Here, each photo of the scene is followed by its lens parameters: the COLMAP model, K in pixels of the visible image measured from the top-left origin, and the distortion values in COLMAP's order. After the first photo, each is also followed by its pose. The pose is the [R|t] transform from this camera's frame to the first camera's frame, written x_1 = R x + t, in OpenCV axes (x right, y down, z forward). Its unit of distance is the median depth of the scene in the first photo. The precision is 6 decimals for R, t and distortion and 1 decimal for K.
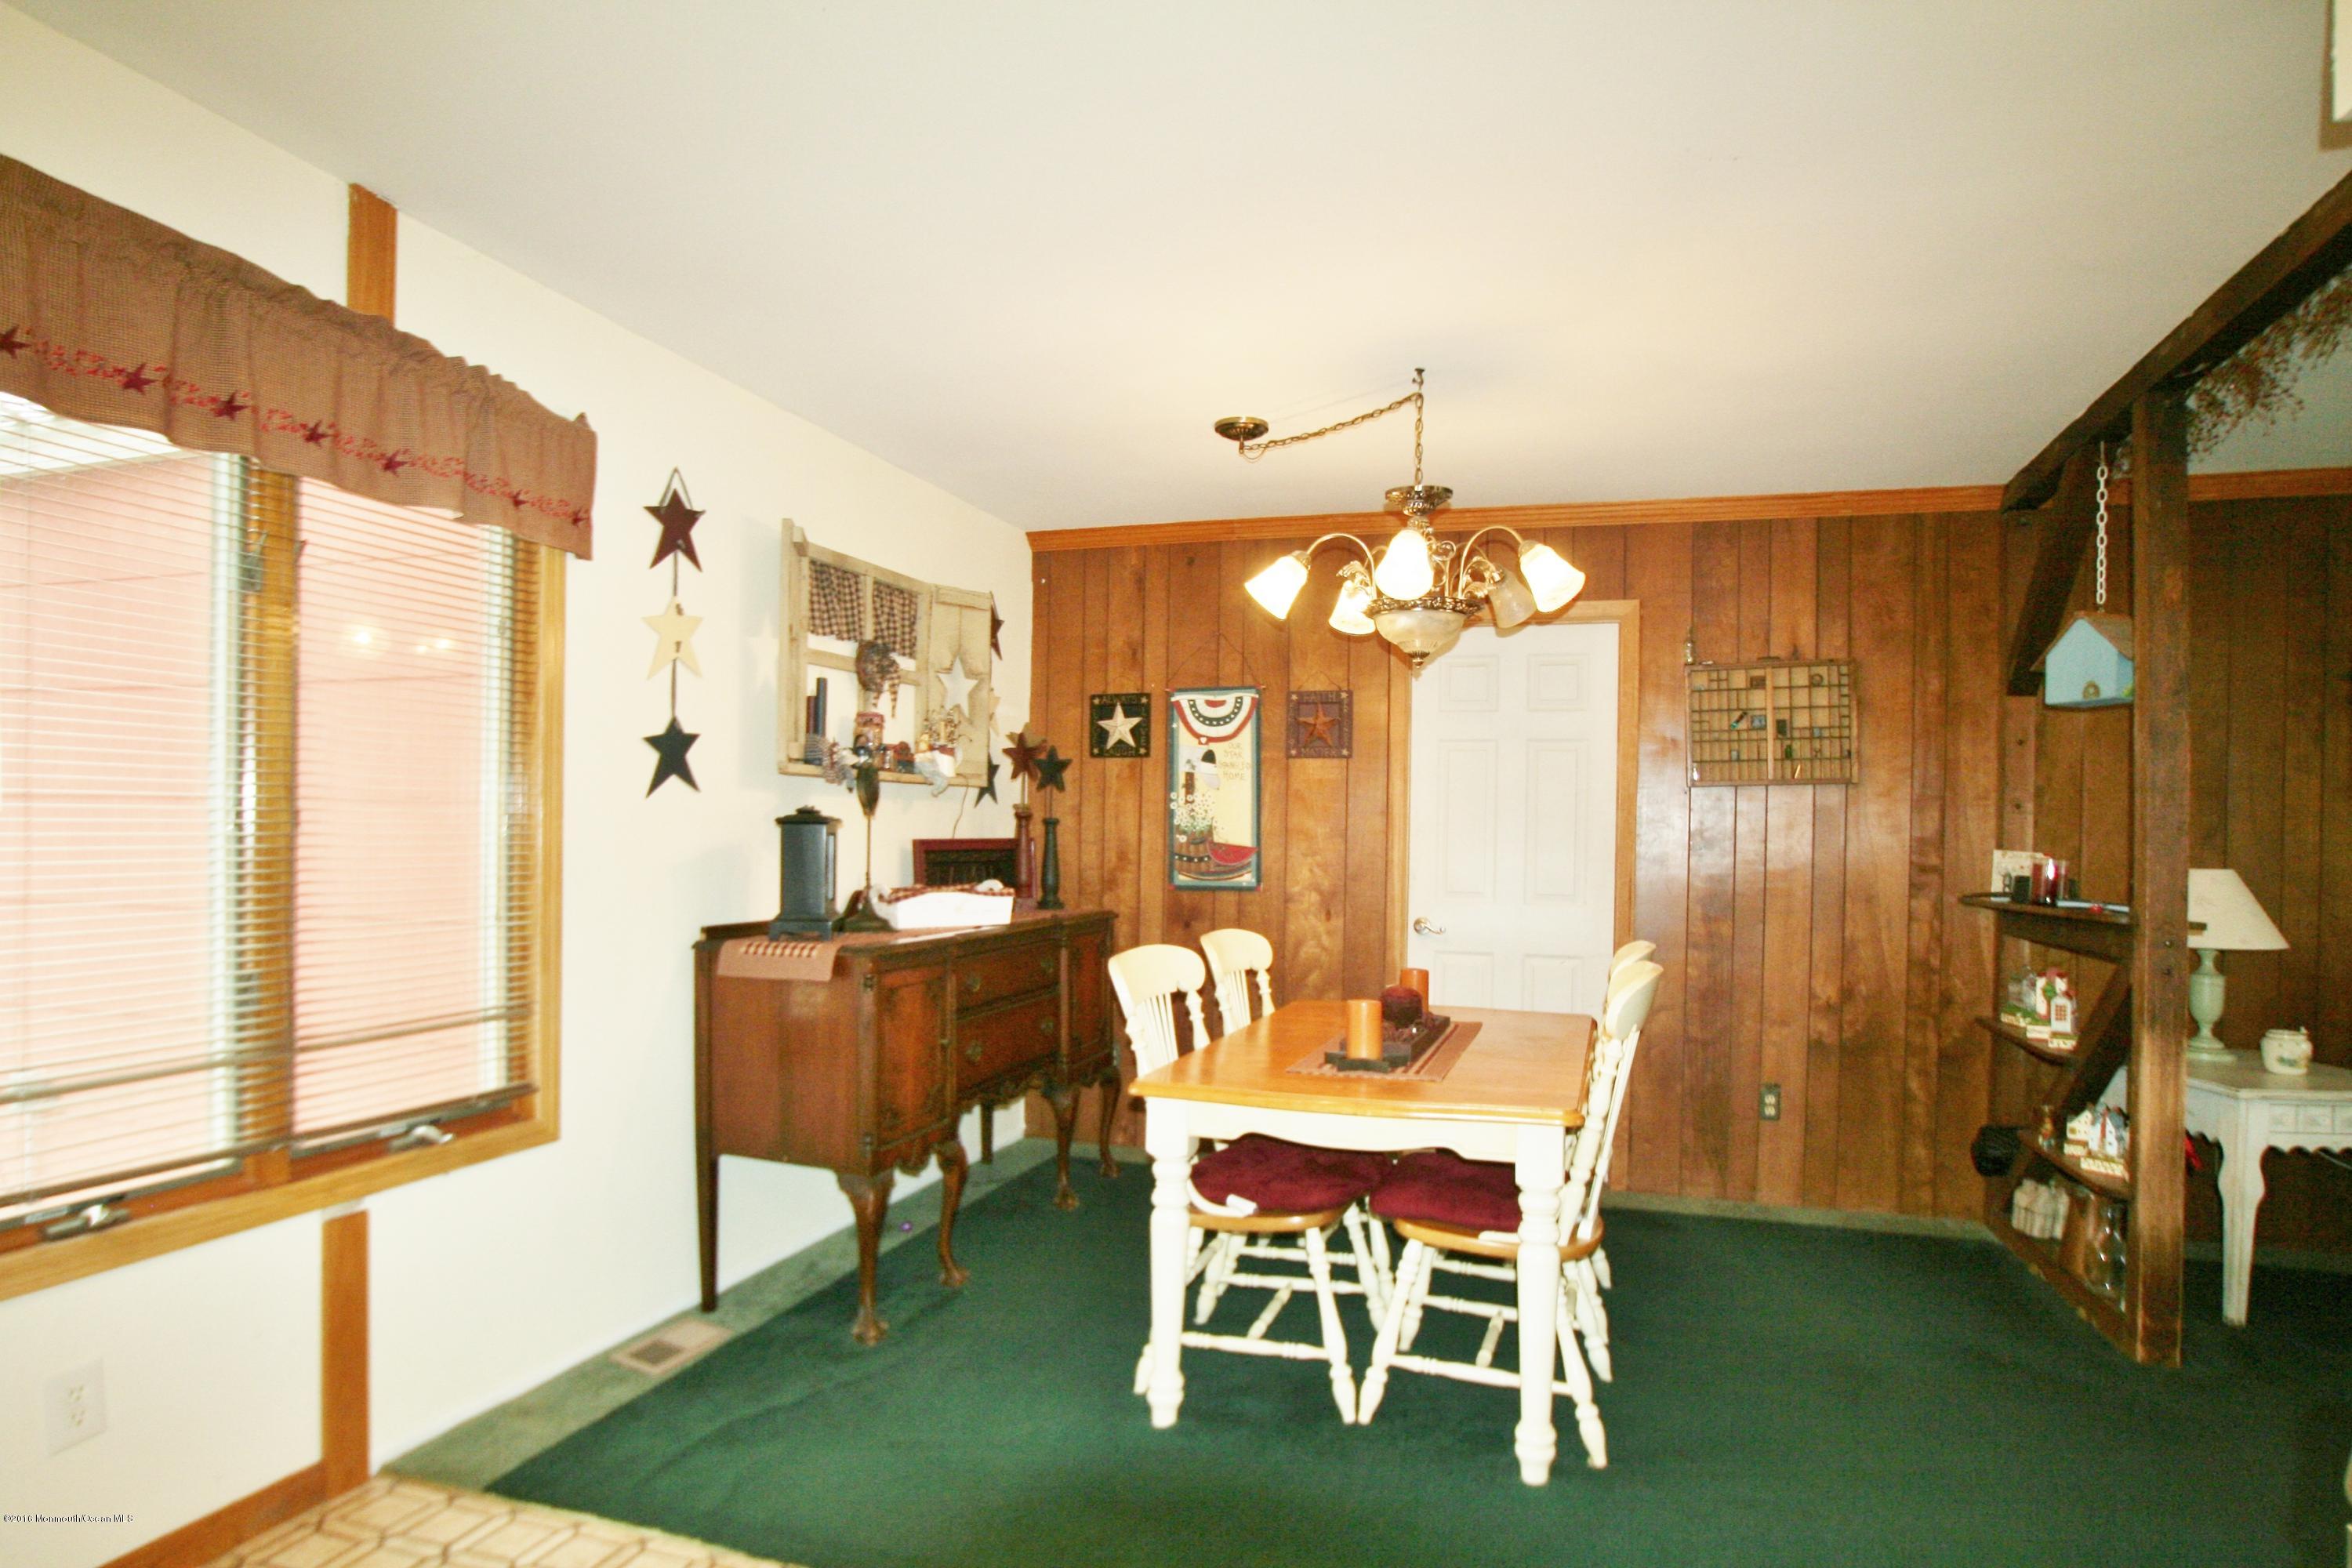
lens RADIAL K [[1299.7, 0, 1191.1], [0, 1299.7, 837.2], [0, 0, 1]] dist [-0.084504, 0.046992]
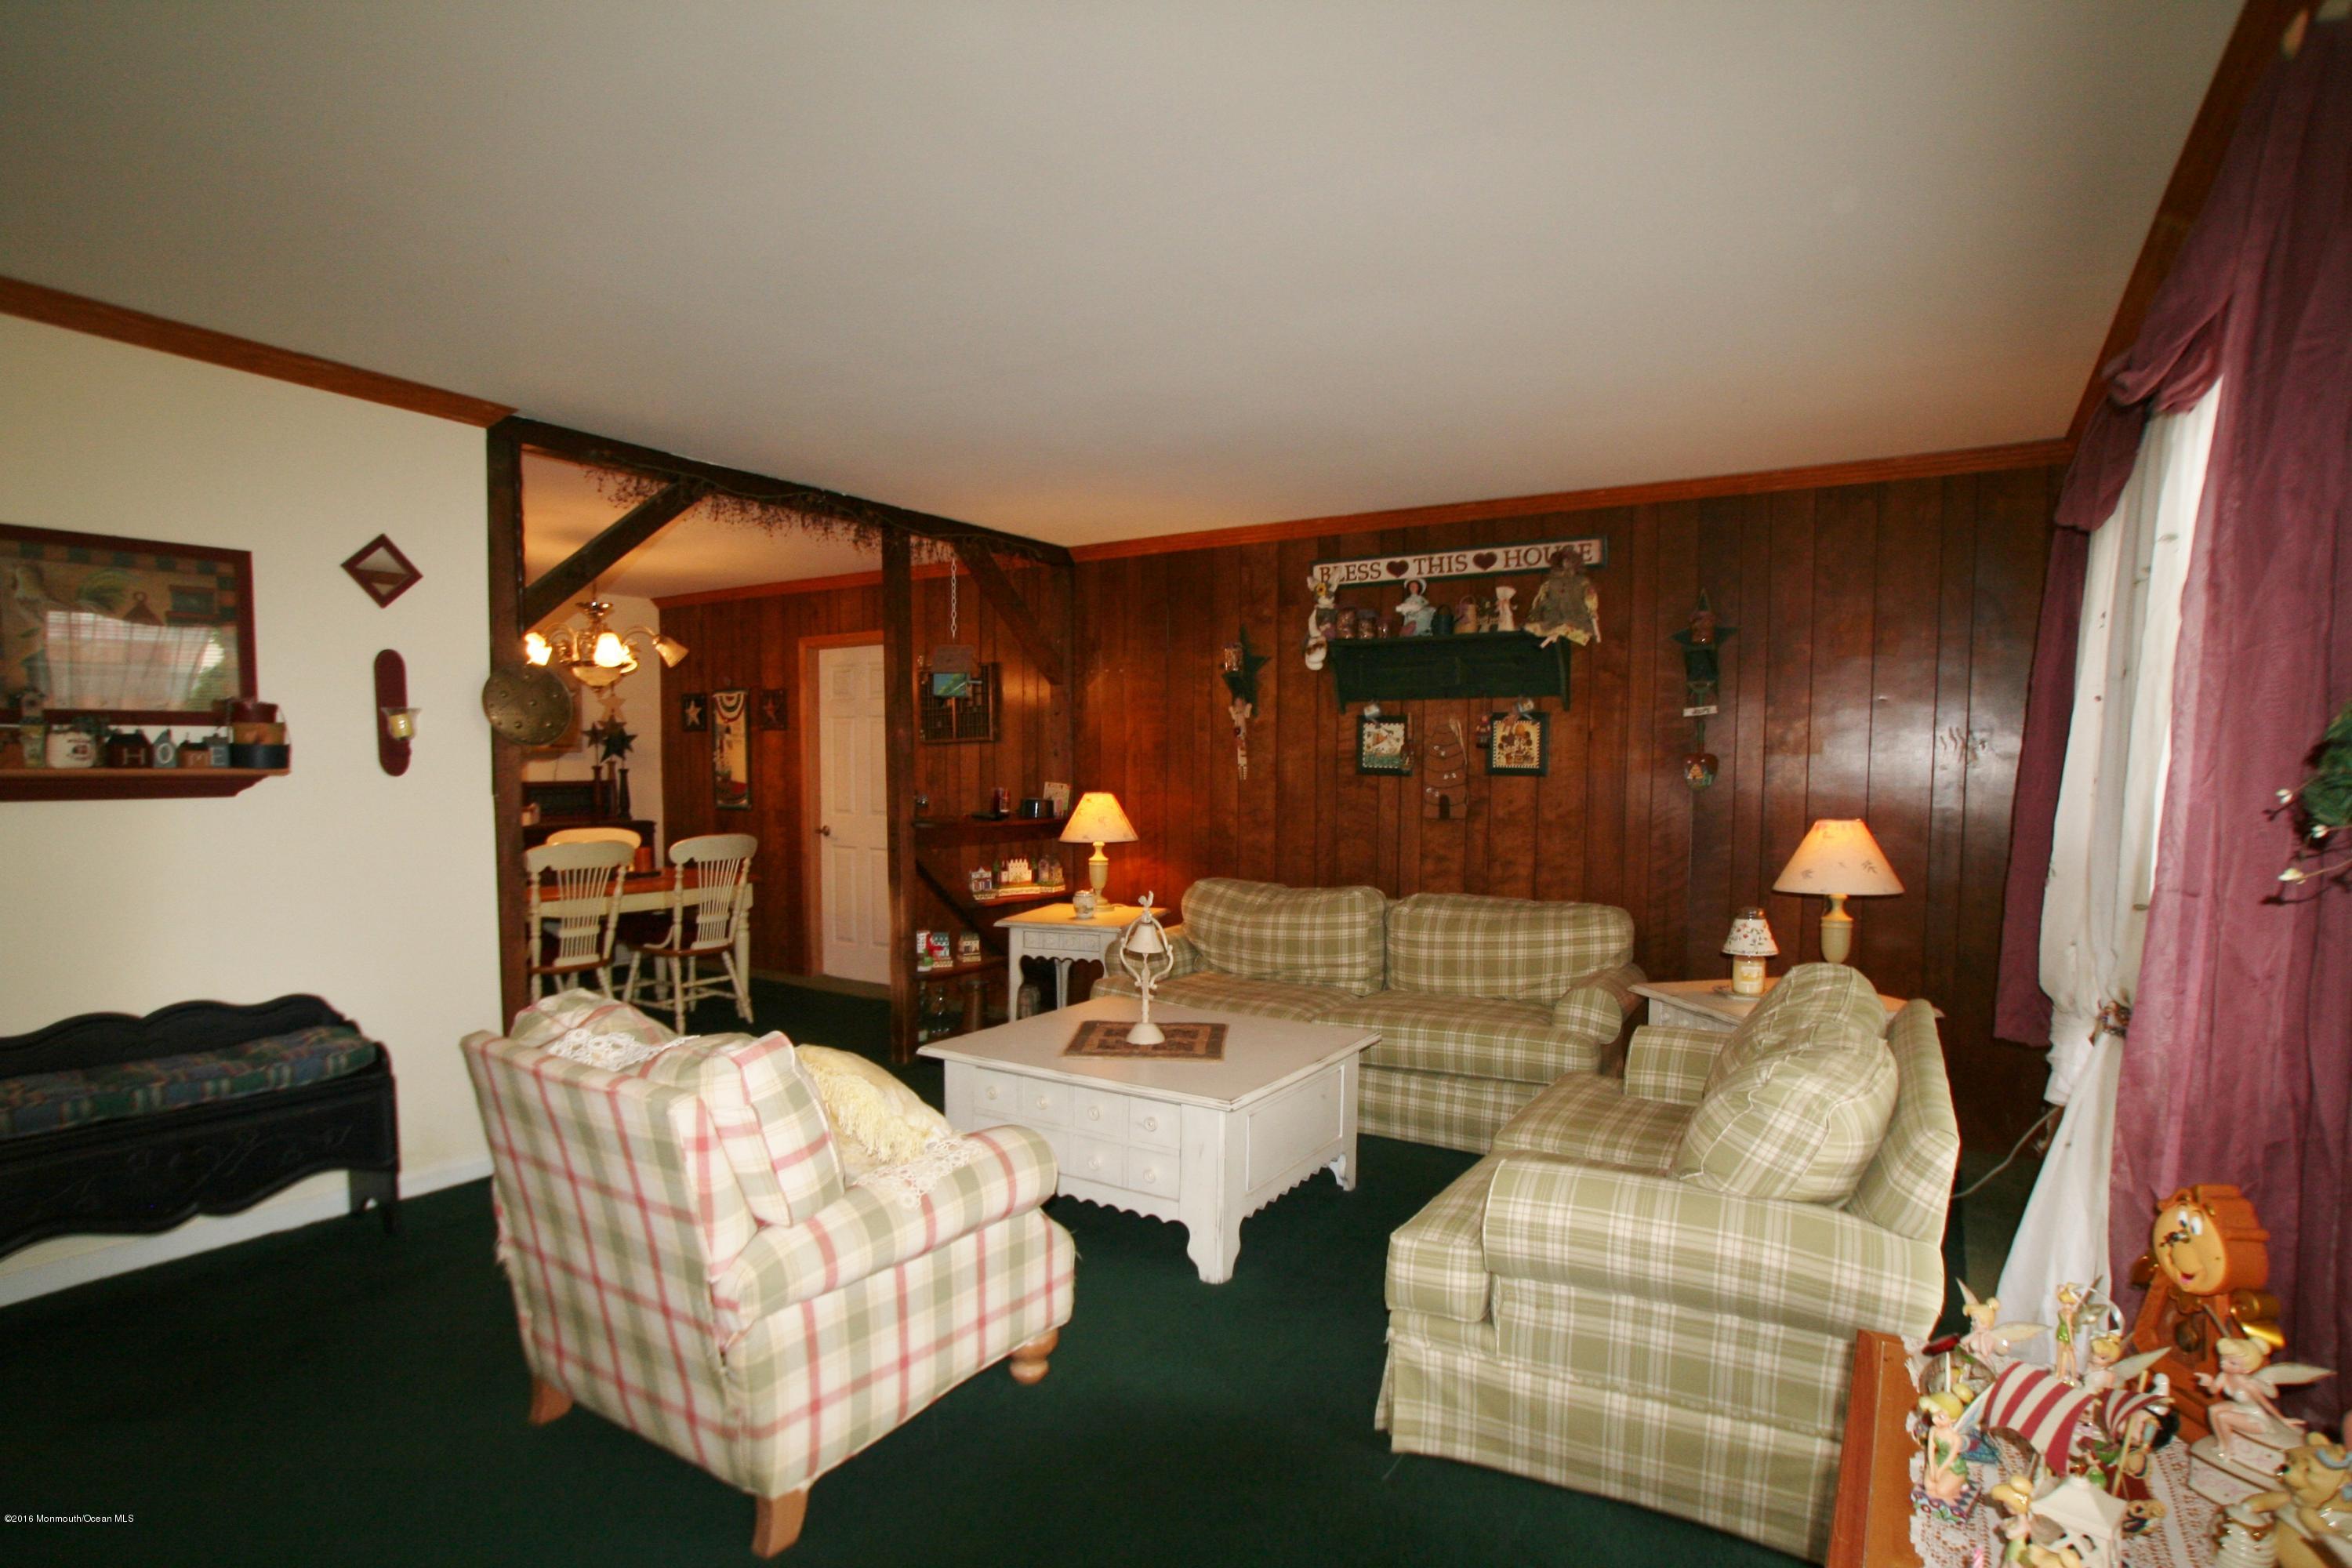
lens RADIAL K [[1192.8, 0, 1197.6], [0, 1192.8, 829.9], [0, 0, 1]] dist [-0.082326, 0.042038]
pose [[0.969515, 0.001951, -0.245026, 1.148251], [0.009871, 0.998846, 0.047010, 0.001495], [0.244835, -0.047995, 0.968376, -0.390725]]
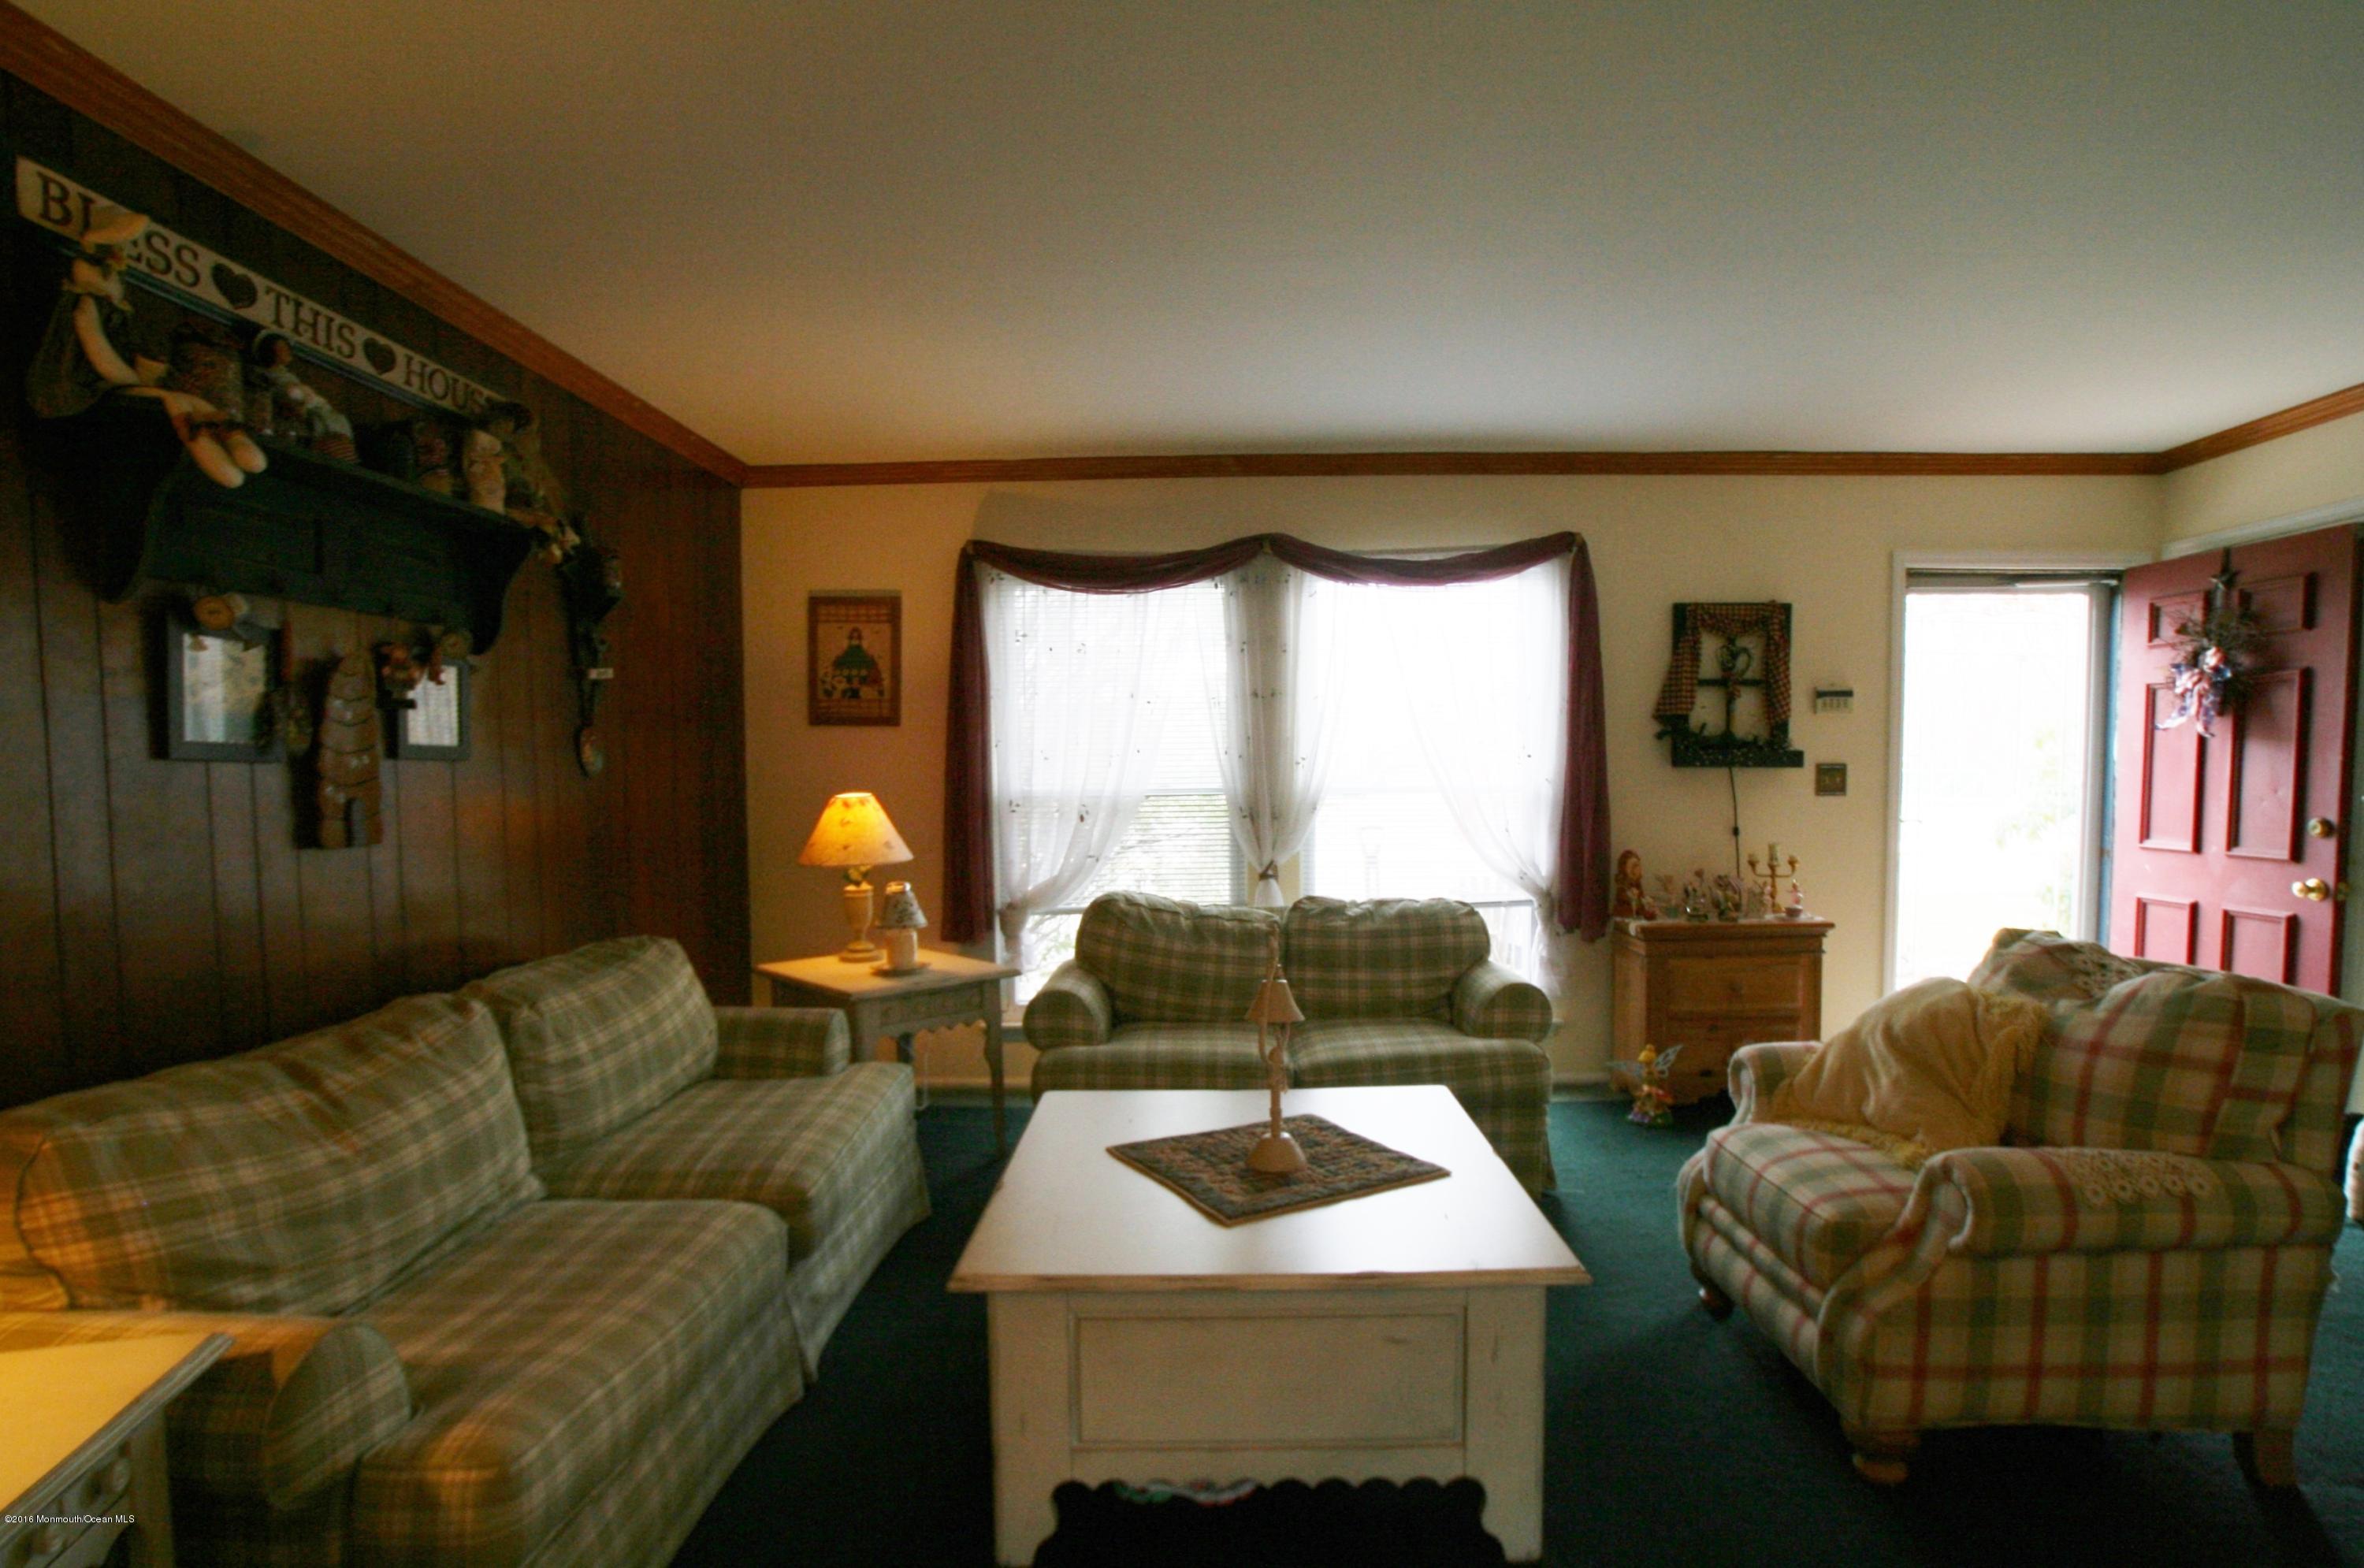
lens RADIAL K [[1207.6, 0, 1193.5], [0, 1207.6, 836.9], [0, 0, 1]] dist [-0.063154, 0.030086]
pose [[-0.283371, -0.072216, 0.956287, 0.407757], [0.007625, 0.996960, 0.077547, 0.001091], [-0.958980, 0.029266, -0.281959, 0.590293]]
